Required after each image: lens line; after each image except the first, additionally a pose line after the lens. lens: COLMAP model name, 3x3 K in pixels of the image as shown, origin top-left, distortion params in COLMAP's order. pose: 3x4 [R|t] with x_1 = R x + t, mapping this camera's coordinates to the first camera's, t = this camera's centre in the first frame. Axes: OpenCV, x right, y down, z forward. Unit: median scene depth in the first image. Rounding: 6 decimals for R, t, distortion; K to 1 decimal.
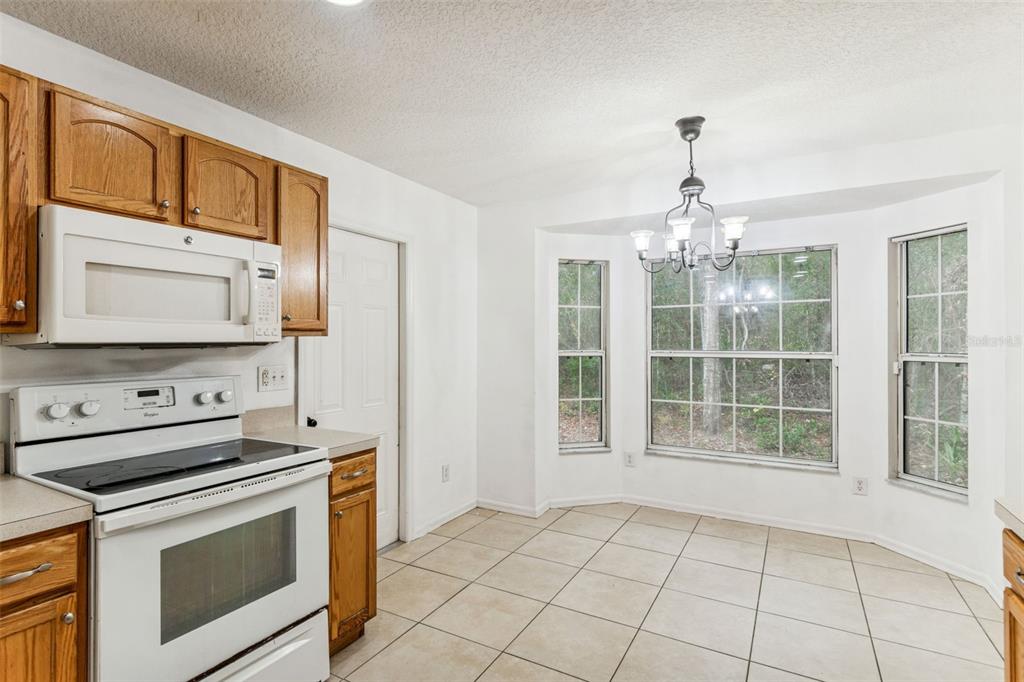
lens RADIAL K [[490.2, 0, 505.8], [0, 490.2, 336.7], [0, 0, 1]] dist [0.000540, -0.001042]
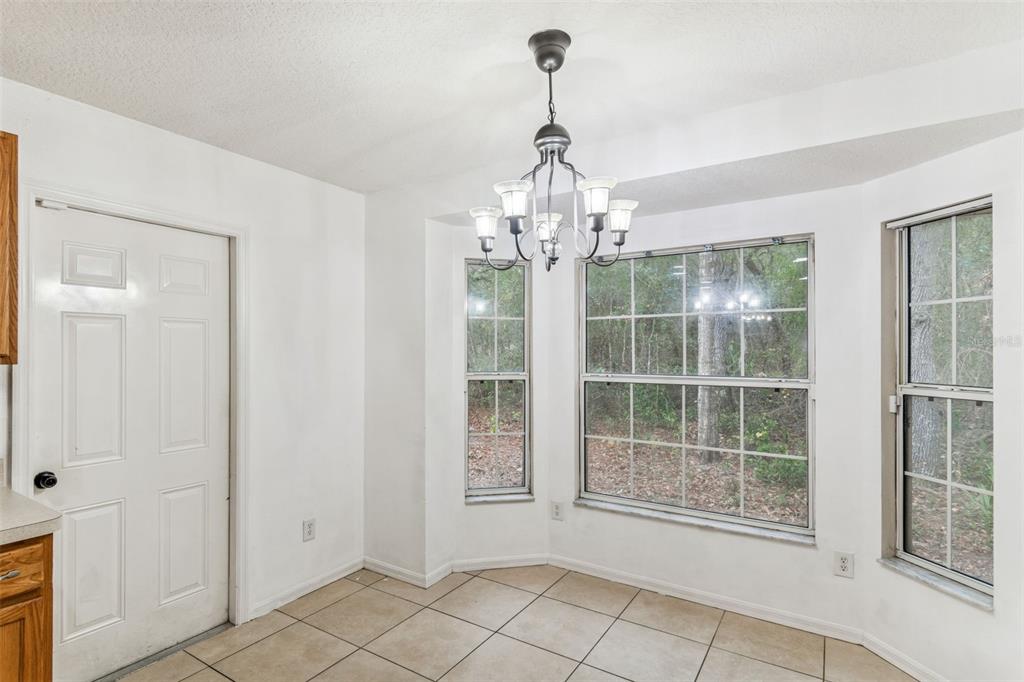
lens RADIAL K [[490.2, 0, 512.5], [0, 490.2, 345.6], [0, 0, 1]] dist [0.000540, -0.001042]
pose [[0.998853, 0.000775, -0.047884, 0.275271], [-0.000769, 1.000000, 0.000142, -0.021373], [0.047884, -0.000105, 0.998853, 0.258144]]
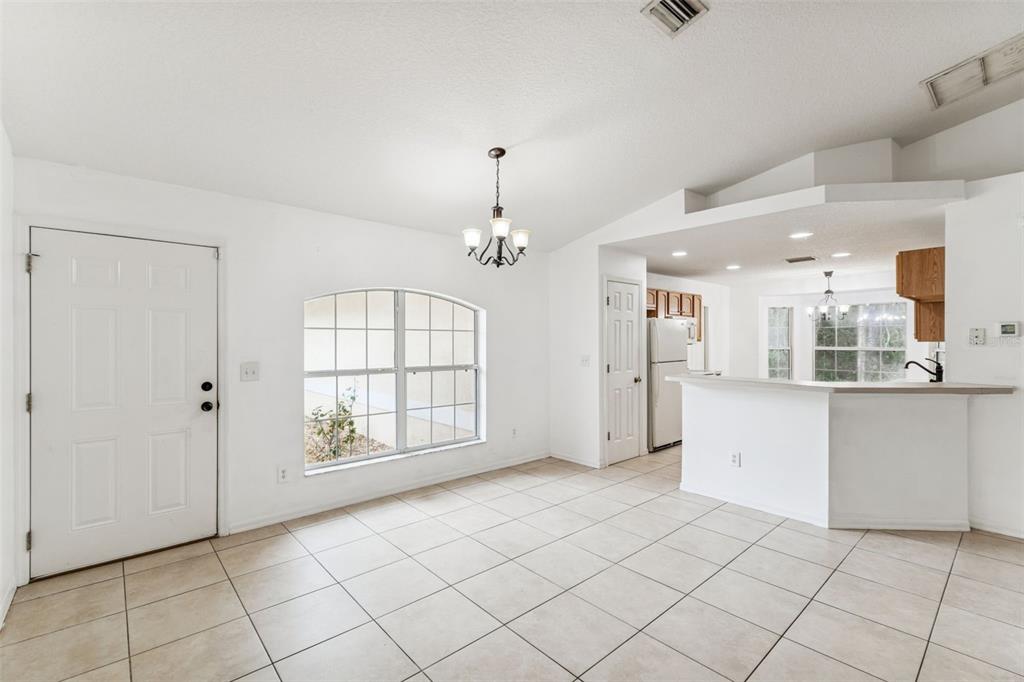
lens RADIAL K [[449.8, 0, 504.6], [0, 449.8, 339.9], [0, 0, 1]] dist [-0.000142, 0.000275]
pose [[0.945475, -0.000957, -0.325694, -0.476989], [0.003988, 0.999955, 0.008637, -0.033807], [0.325671, -0.009465, 0.945436, -1.778575]]
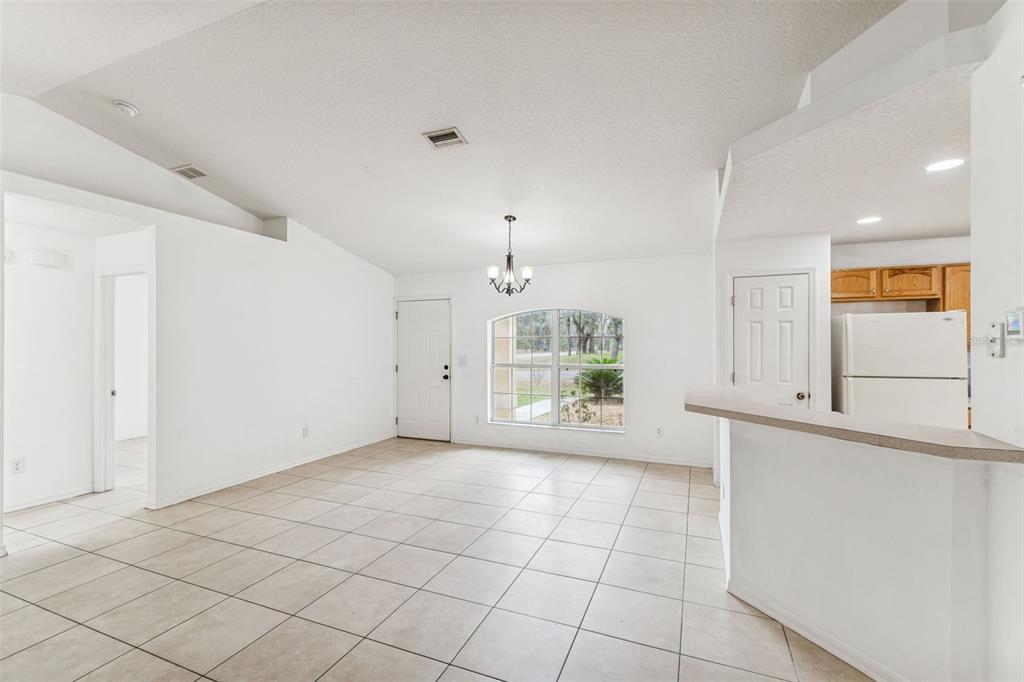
lens RADIAL K [[449.8, 0, 510.0], [0, 449.8, 342.5], [0, 0, 1]] dist [-0.000142, 0.000275]
pose [[0.126630, -0.007074, -0.991925, 0.645316], [0.009101, 0.999941, -0.005969, -0.024009], [0.991908, -0.008272, 0.126687, -1.027086]]
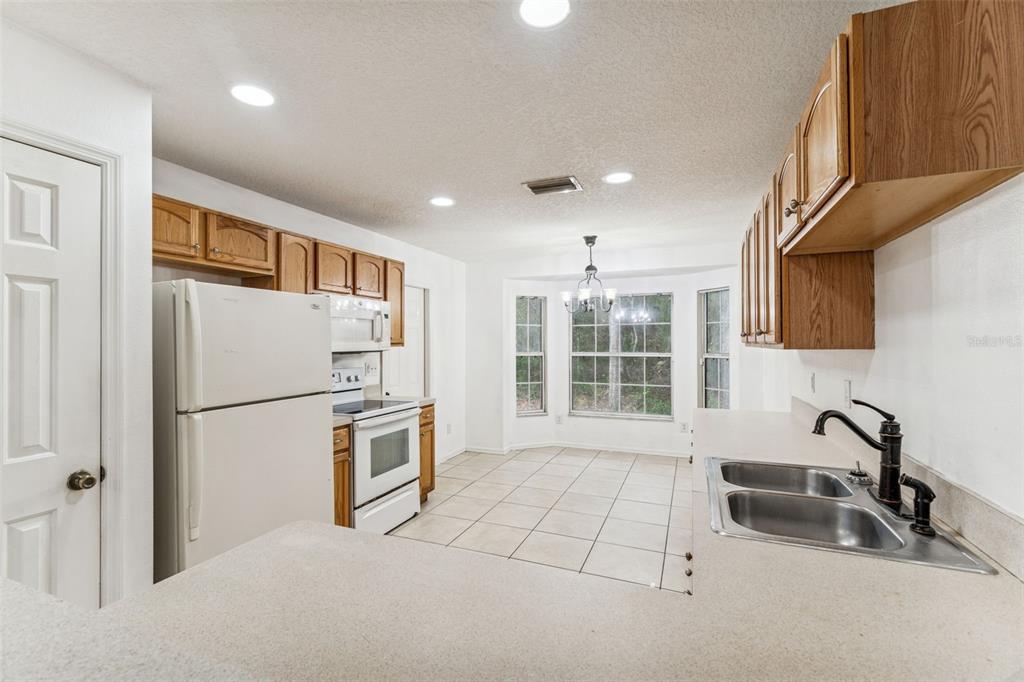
lens RADIAL K [[449.8, 0, 504.8], [0, 449.8, 337.2], [0, 0, 1]] dist [-0.000142, 0.000275]
pose [[0.990979, 0.000350, 0.134019, -0.158349], [-0.000172, 0.999999, -0.001339, -0.025655], [-0.134019, 0.001304, 0.990978, -0.571755]]
